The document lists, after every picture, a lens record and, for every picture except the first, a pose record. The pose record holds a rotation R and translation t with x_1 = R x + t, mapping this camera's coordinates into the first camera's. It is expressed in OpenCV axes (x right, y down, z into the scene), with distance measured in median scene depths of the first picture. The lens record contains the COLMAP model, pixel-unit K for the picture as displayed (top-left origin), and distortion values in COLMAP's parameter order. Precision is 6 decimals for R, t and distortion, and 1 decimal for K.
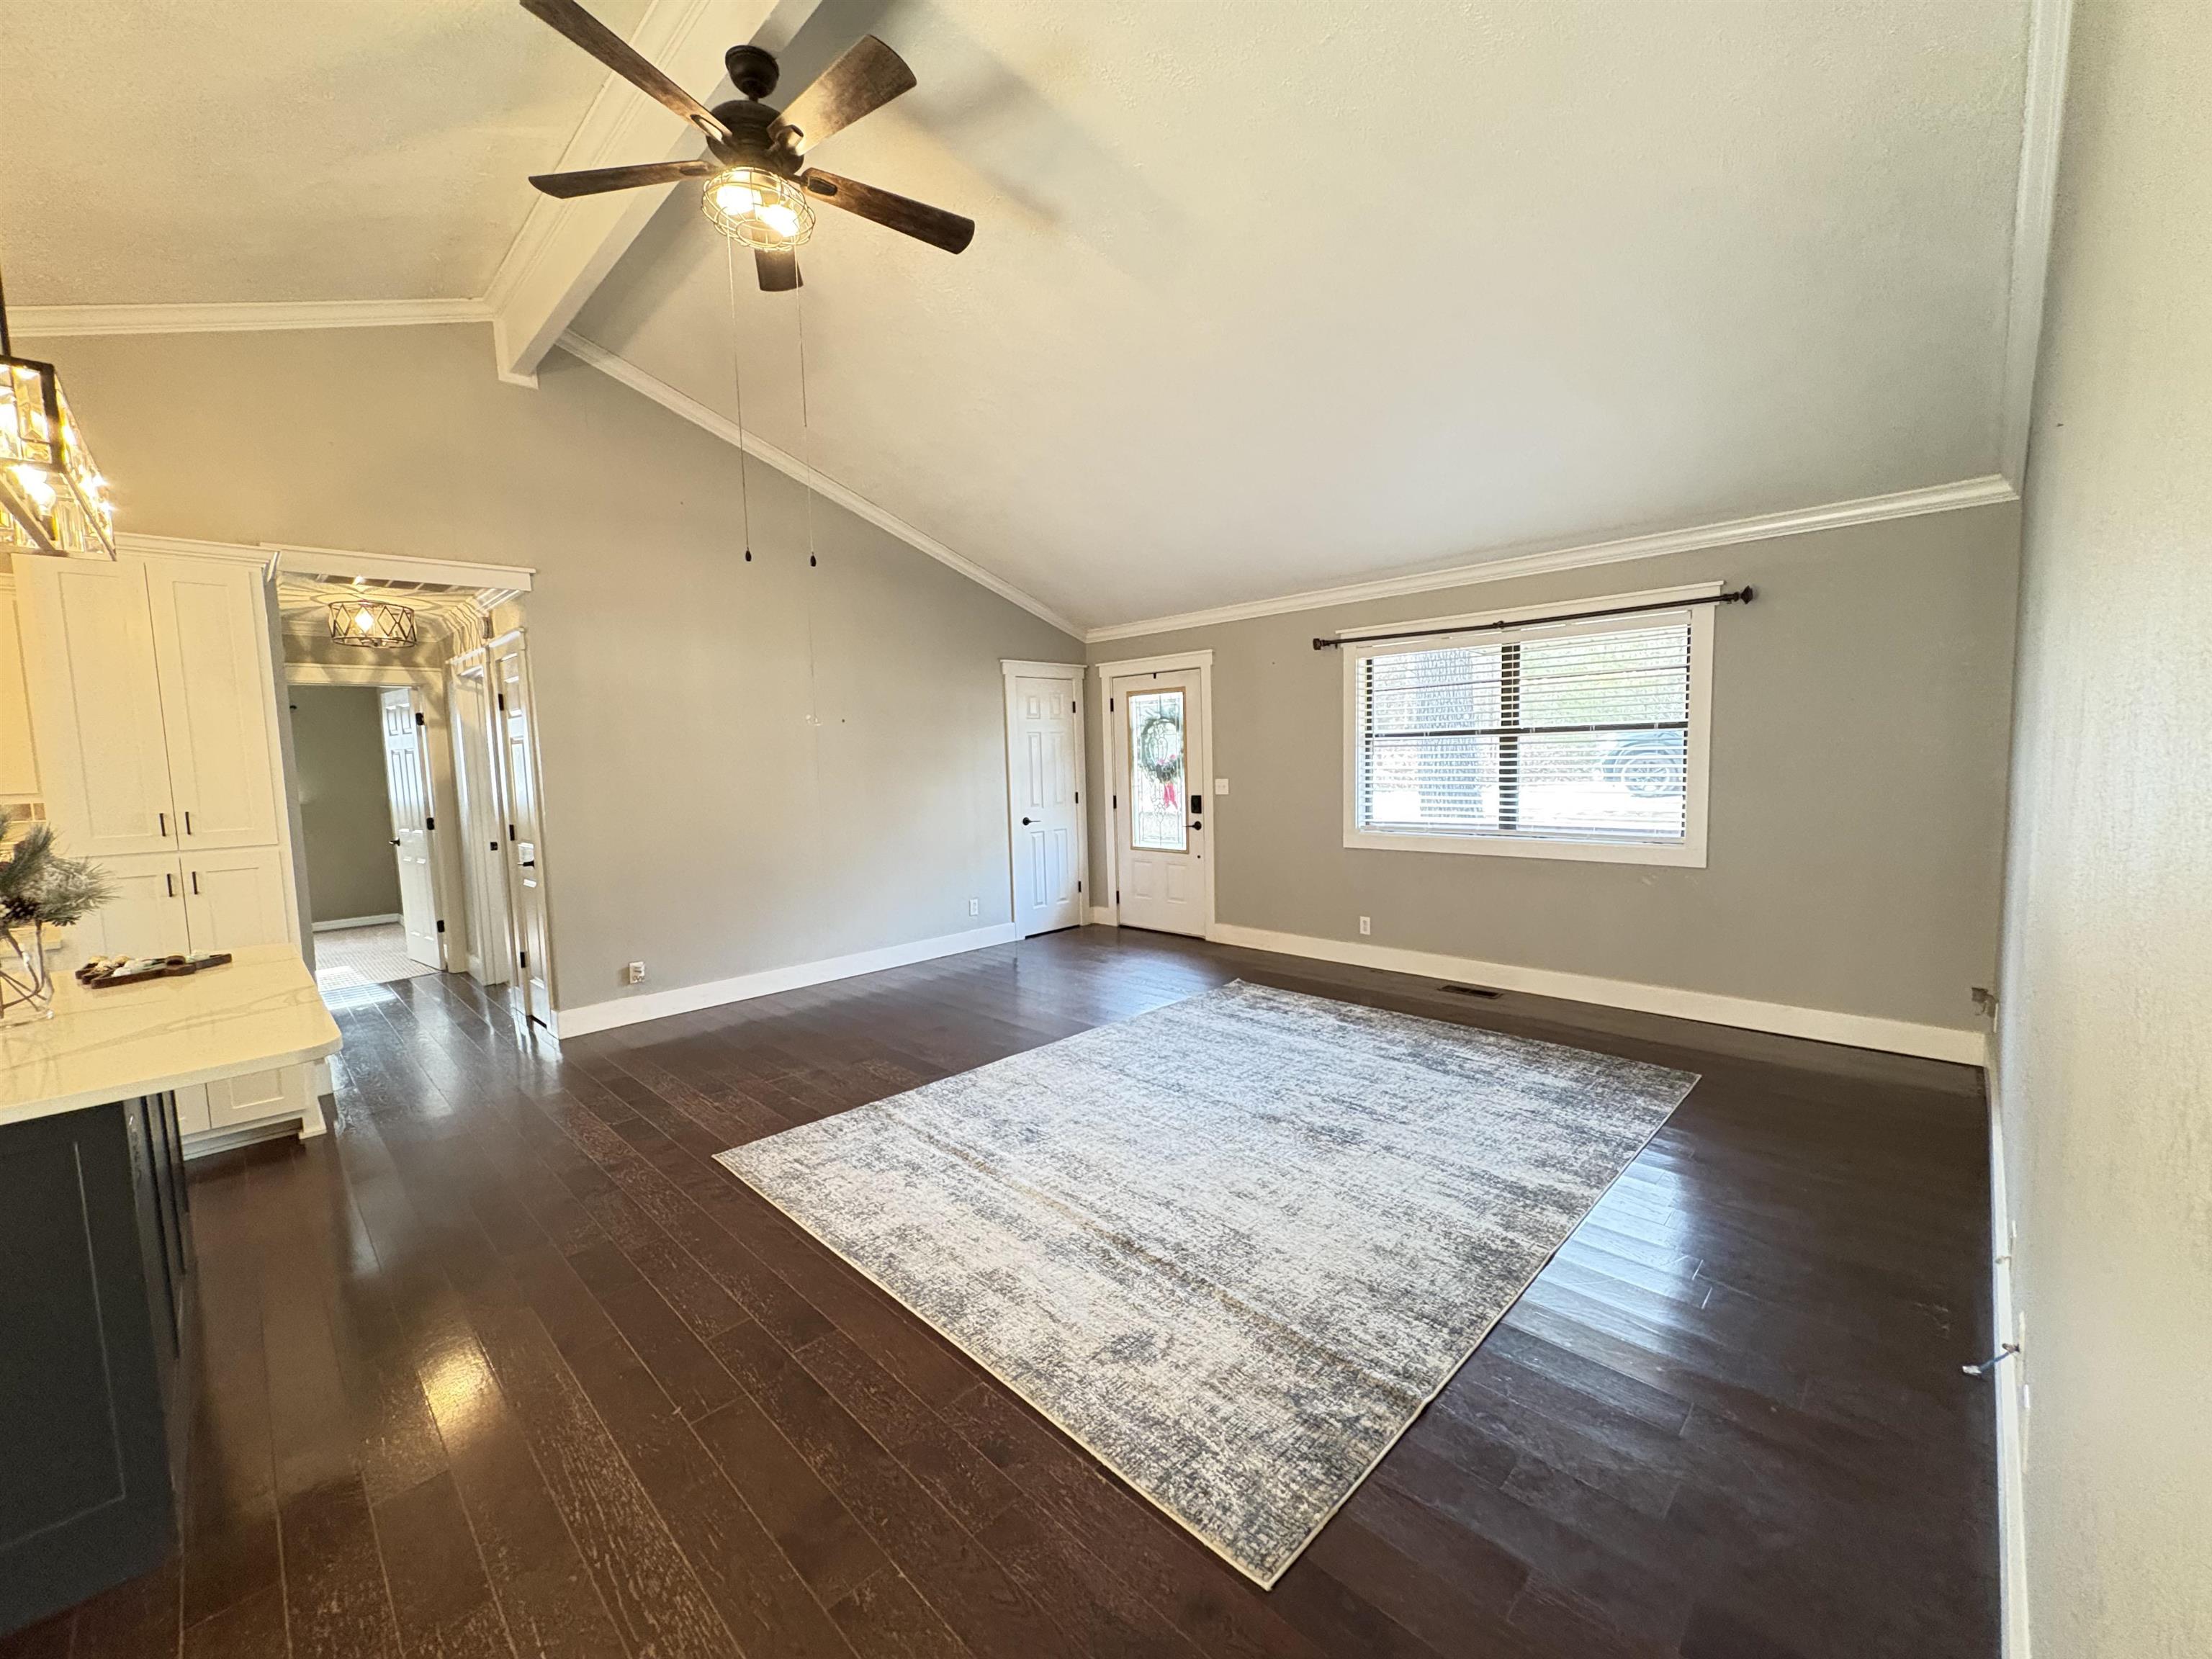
lens RADIAL K [[885.9, 0, 1104.5], [0, 885.9, 829.2], [0, 0, 1]] dist [0.000618, 0.000922]
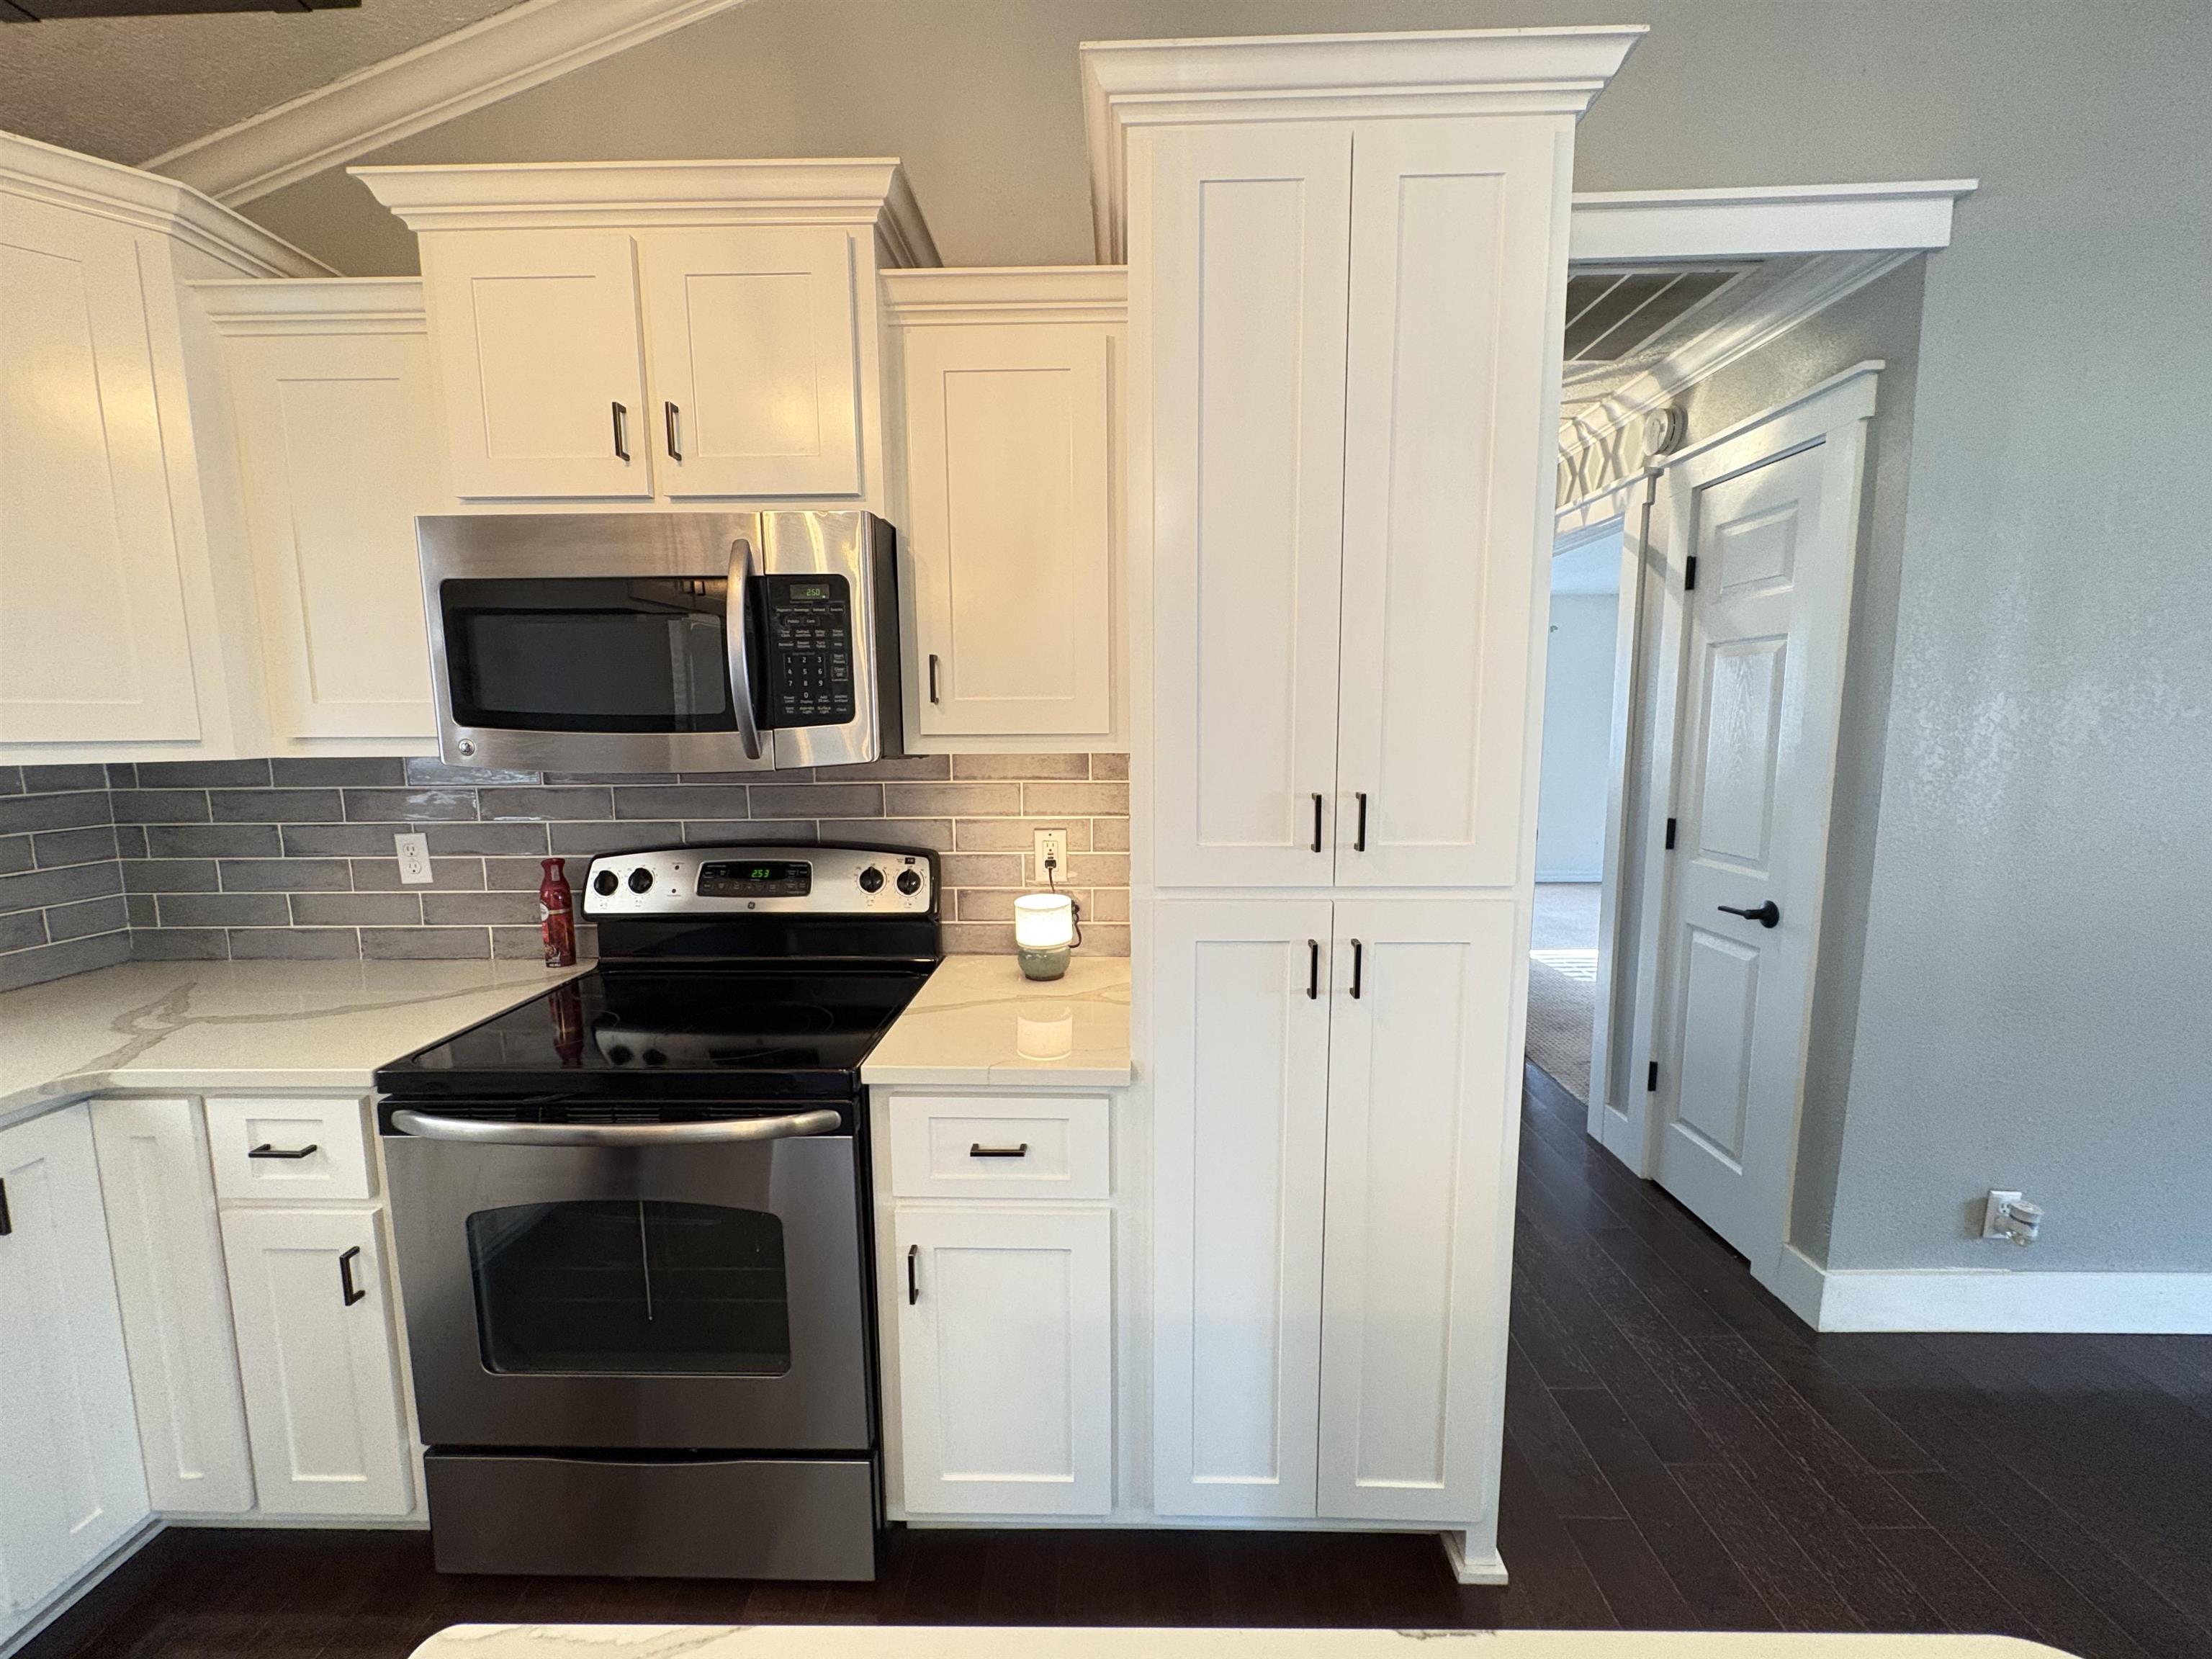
lens RADIAL K [[885.9, 0, 1099.8], [0, 885.9, 833.1], [0, 0, 1]] dist [0.000618, 0.000922]
pose [[0.686944, 0.115376, -0.717493, -0.539714], [-0.072760, 0.993275, 0.090060, -0.019191], [0.723058, -0.009661, 0.690719, 0.417572]]
